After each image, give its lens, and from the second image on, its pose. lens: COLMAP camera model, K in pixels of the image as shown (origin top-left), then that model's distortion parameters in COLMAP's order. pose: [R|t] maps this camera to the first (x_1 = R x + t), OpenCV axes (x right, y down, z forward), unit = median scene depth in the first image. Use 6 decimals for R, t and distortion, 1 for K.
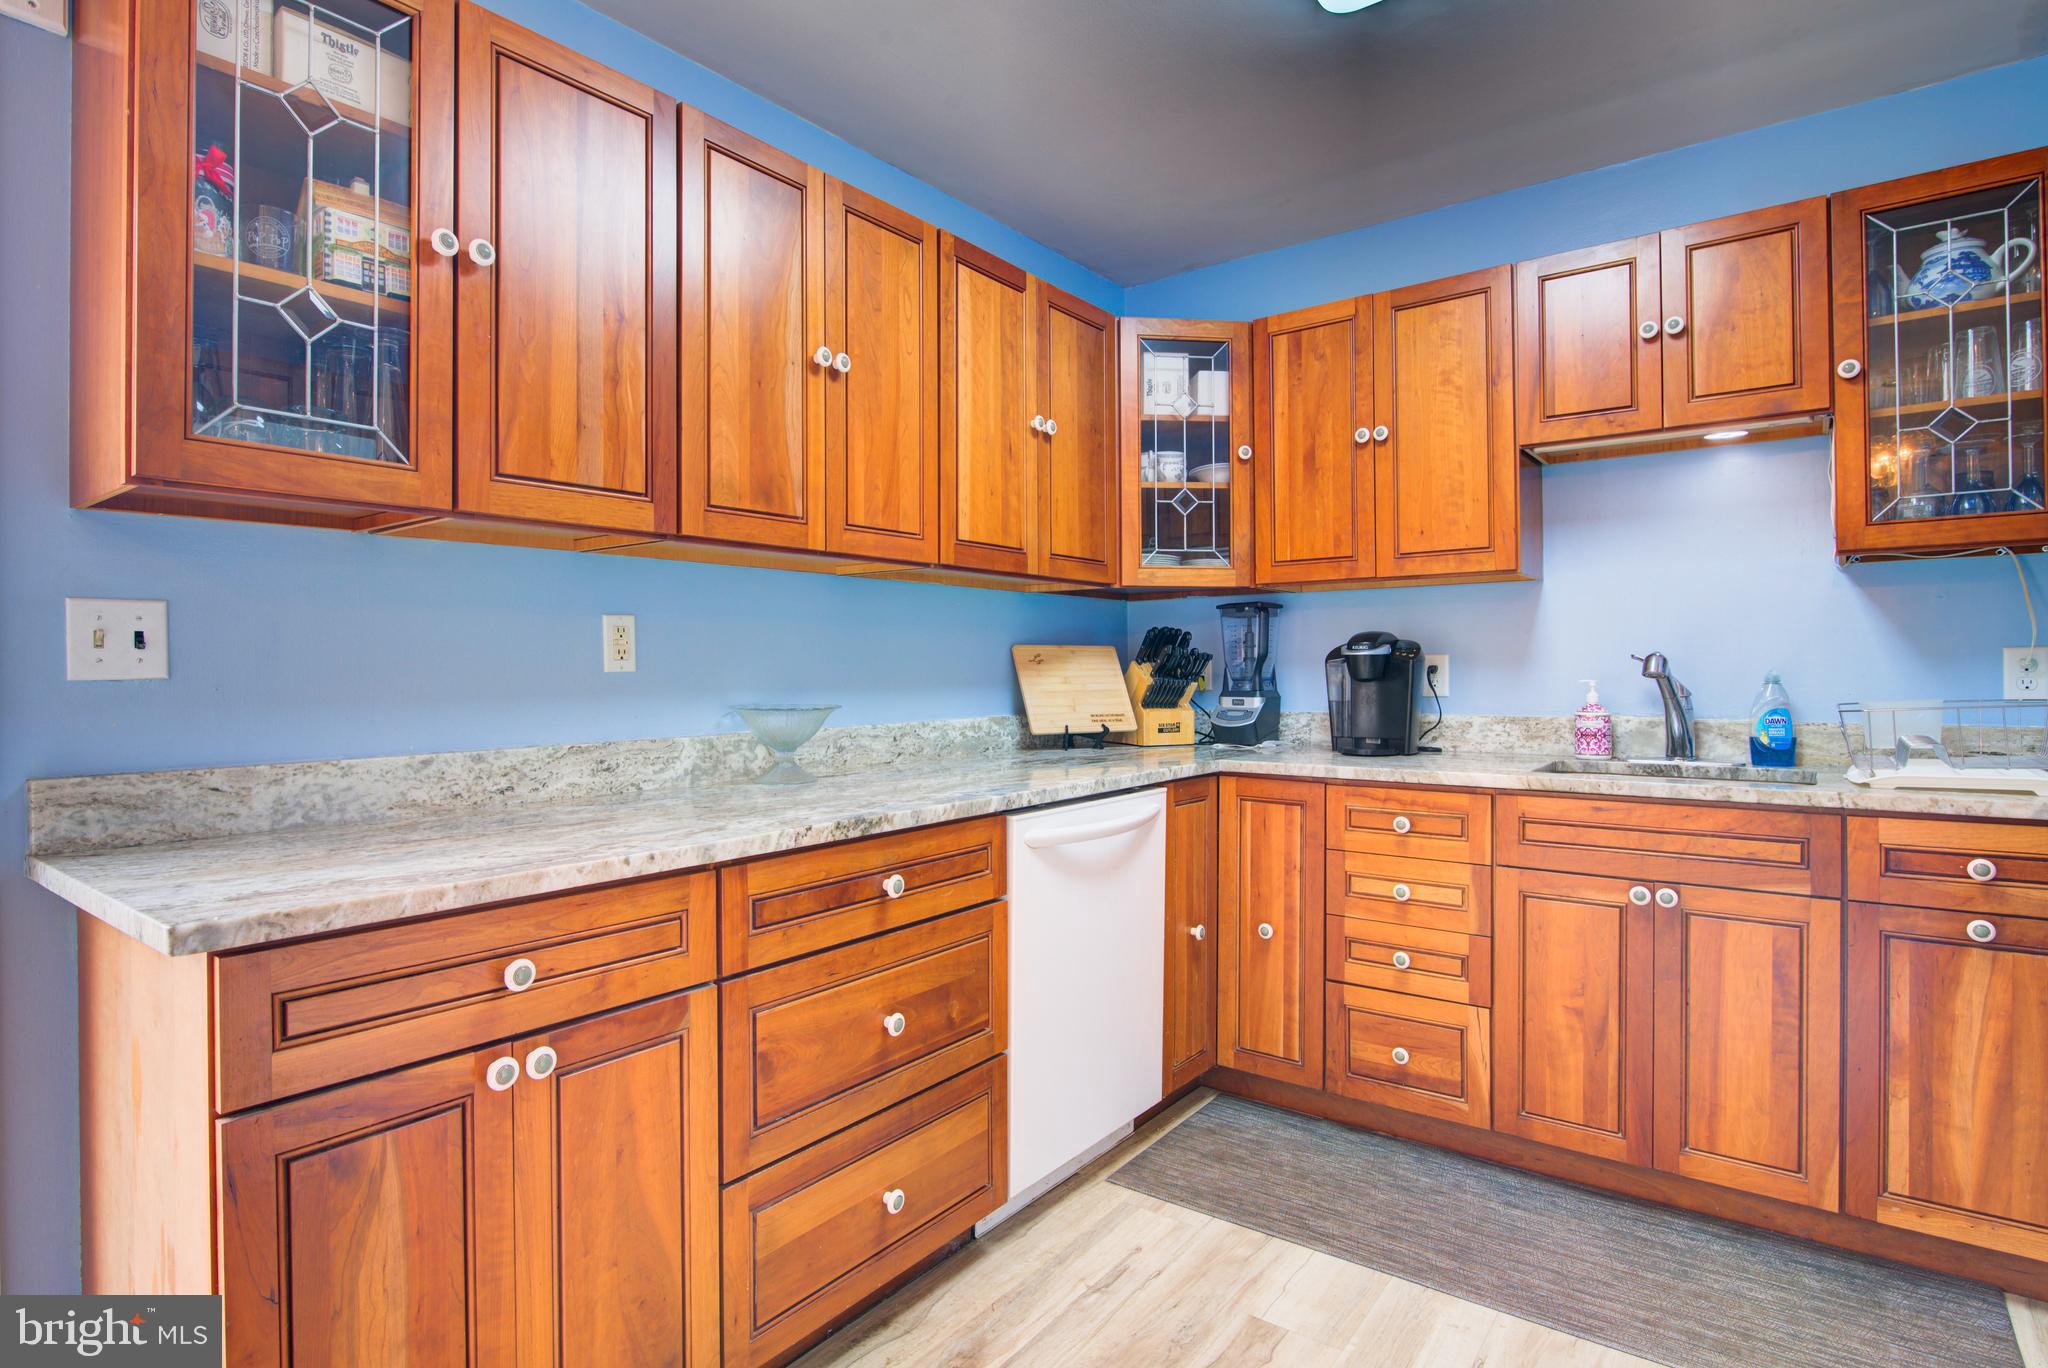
lens RADIAL K [[1067.1, 0, 1018.4], [0, 1067.1, 663.0], [0, 0, 1]] dist [0.000007, 0.000000]
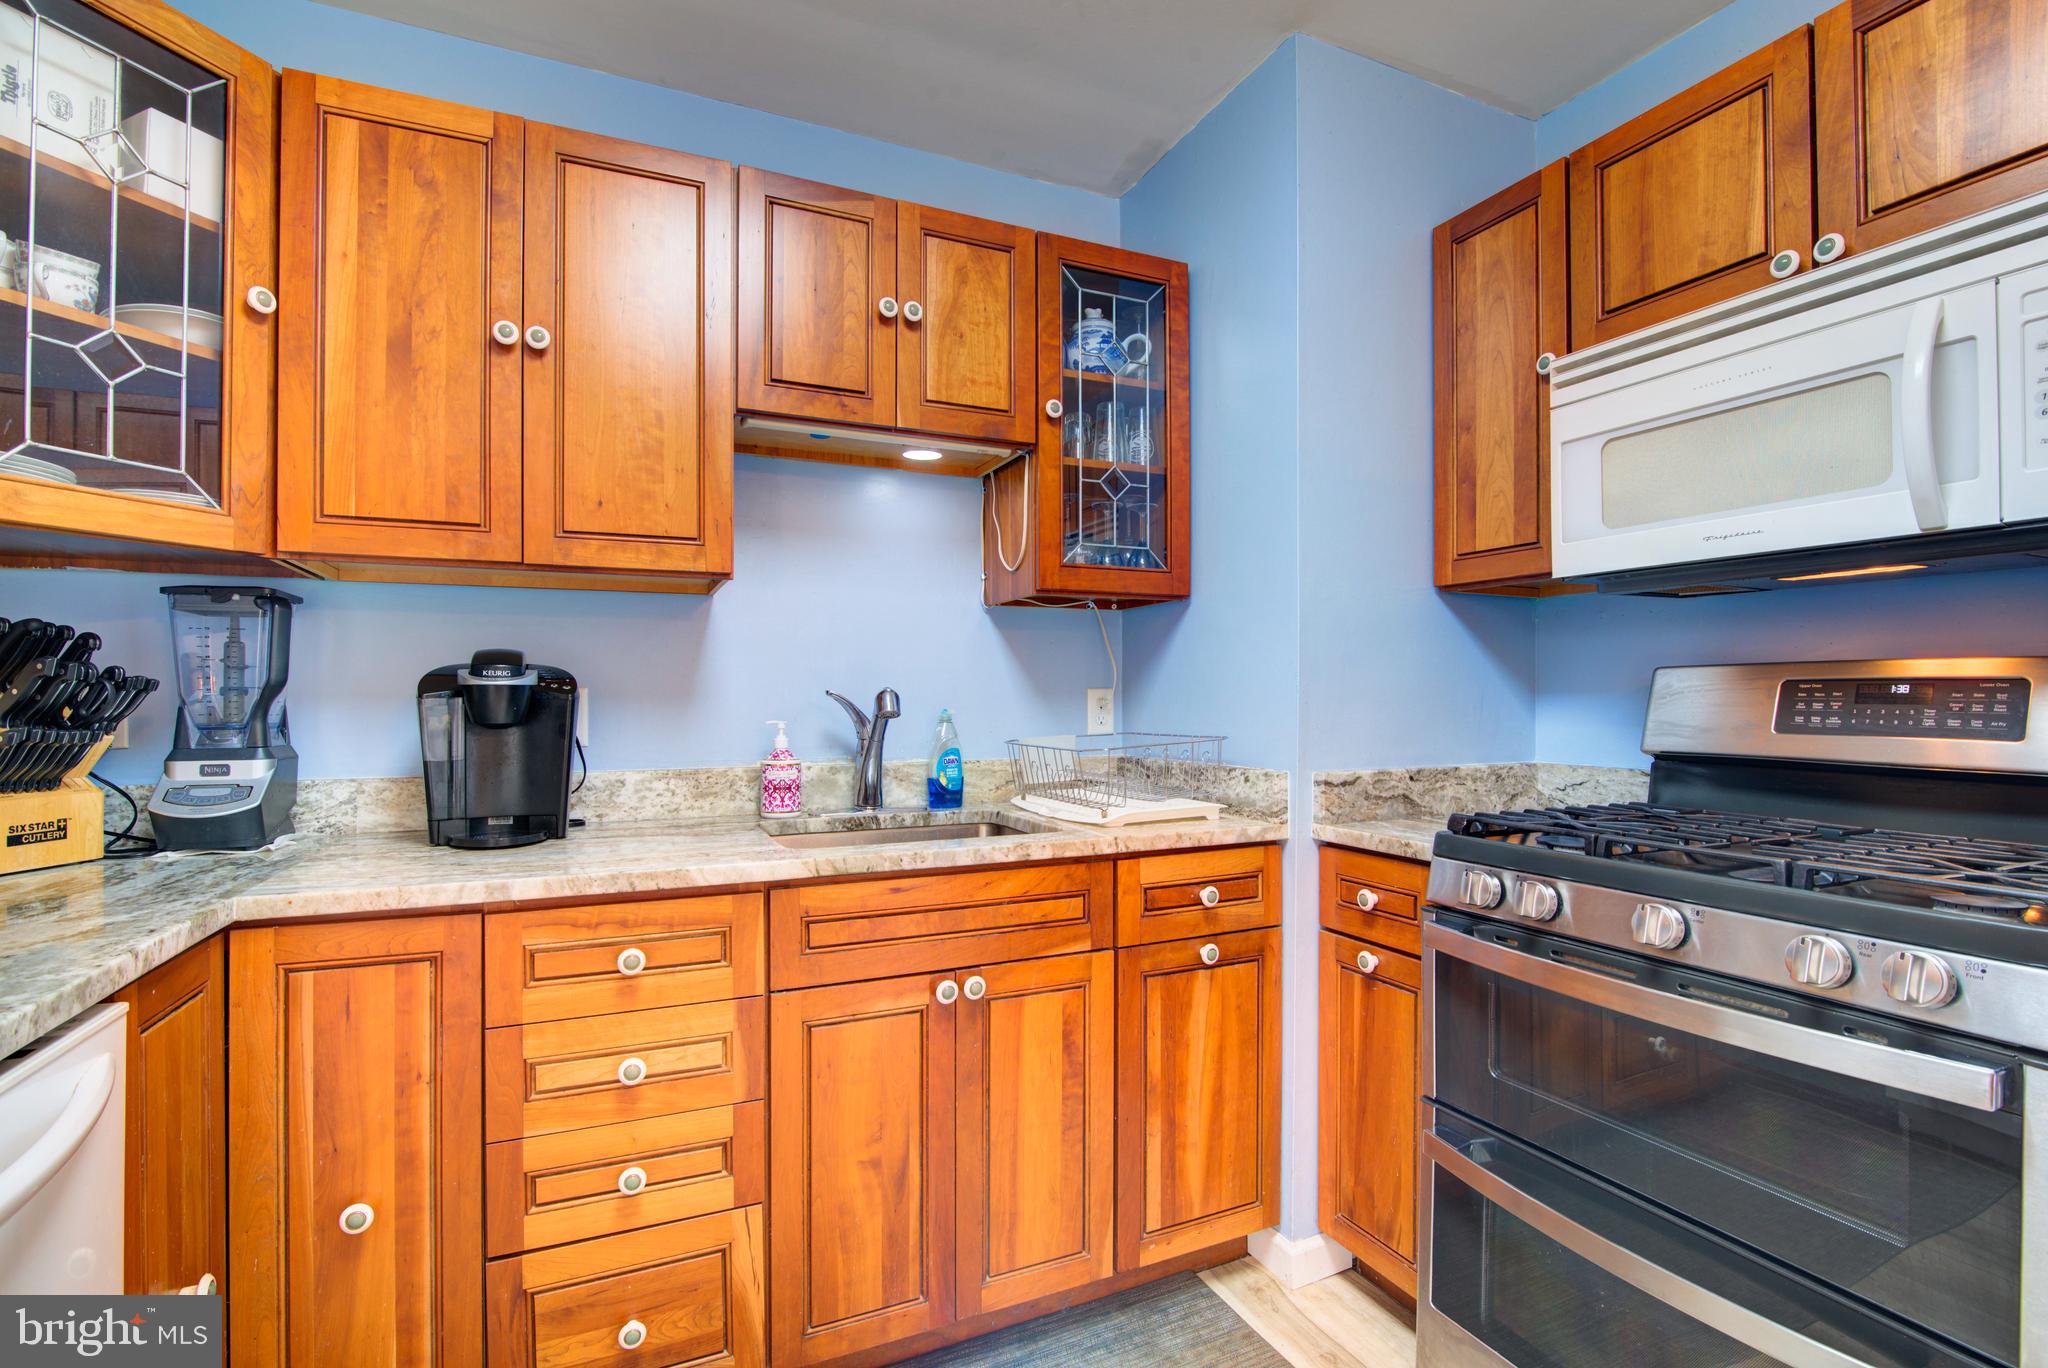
lens RADIAL K [[939.0, 0, 1031.9], [0, 939.0, 695.8], [0, 0, 1]] dist [-0.021232, 0.000711]
pose [[0.485421, 0.008569, 0.874239, -0.001016], [-0.004357, 0.999963, -0.007382, 0.001144], [-0.874270, -0.000226, 0.485440, 0.499326]]
